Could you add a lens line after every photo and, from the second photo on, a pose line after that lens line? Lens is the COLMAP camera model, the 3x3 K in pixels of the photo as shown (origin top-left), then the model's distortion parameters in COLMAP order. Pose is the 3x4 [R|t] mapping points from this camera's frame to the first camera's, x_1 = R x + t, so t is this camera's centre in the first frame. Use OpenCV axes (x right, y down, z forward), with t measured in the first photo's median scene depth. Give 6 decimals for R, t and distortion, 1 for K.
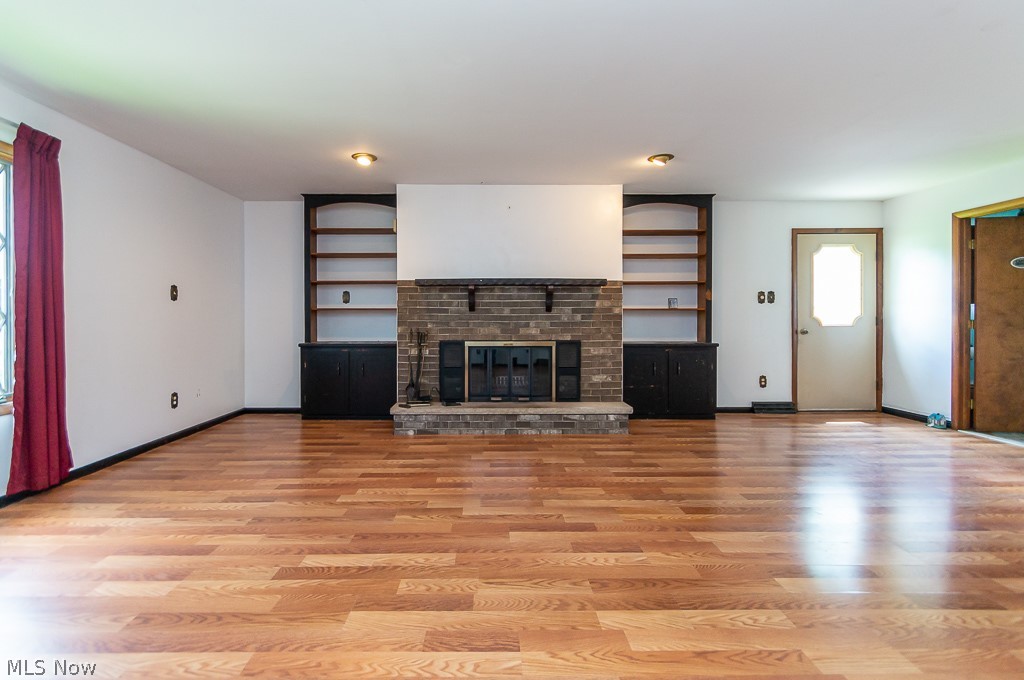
lens RADIAL K [[451.1, 0, 496.2], [0, 451.1, 320.1], [0, 0, 1]] dist [-0.000898, -0.000344]
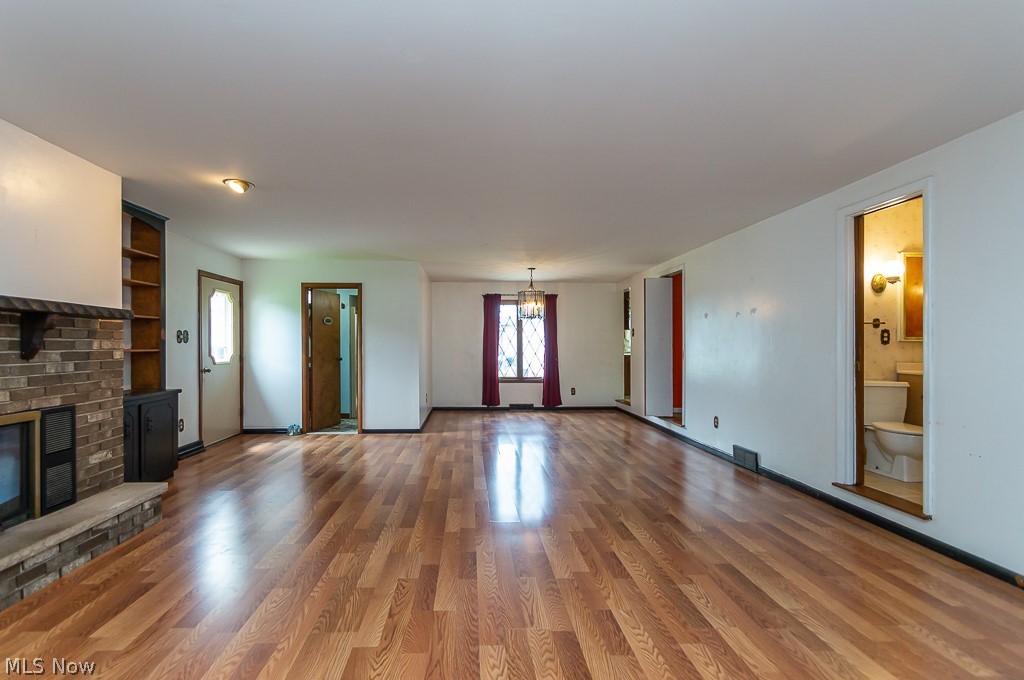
lens RADIAL K [[457.2, 0, 475.7], [0, 457.2, 346.6], [0, 0, 1]] dist [-0.000716, -0.000372]
pose [[0.007571, 0.000937, 0.999971, -0.441320], [0.002970, 0.999995, -0.000960, -0.032022], [-0.999967, 0.002977, 0.007568, 0.444852]]
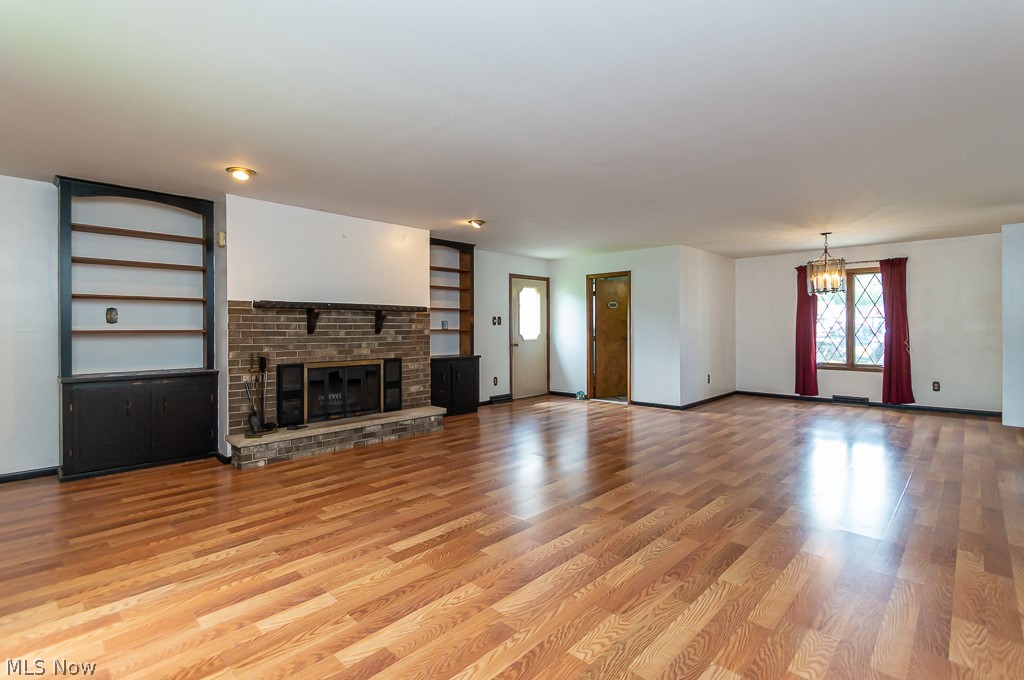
lens RADIAL K [[461.4, 0, 505.2], [0, 461.4, 328.0], [0, 0, 1]] dist [-0.000566, -0.001061]
pose [[0.711573, 0.000276, 0.702612, -0.468475], [0.005506, 0.999967, -0.005969, -0.023769], [-0.702590, 0.008115, 0.711548, -0.046106]]
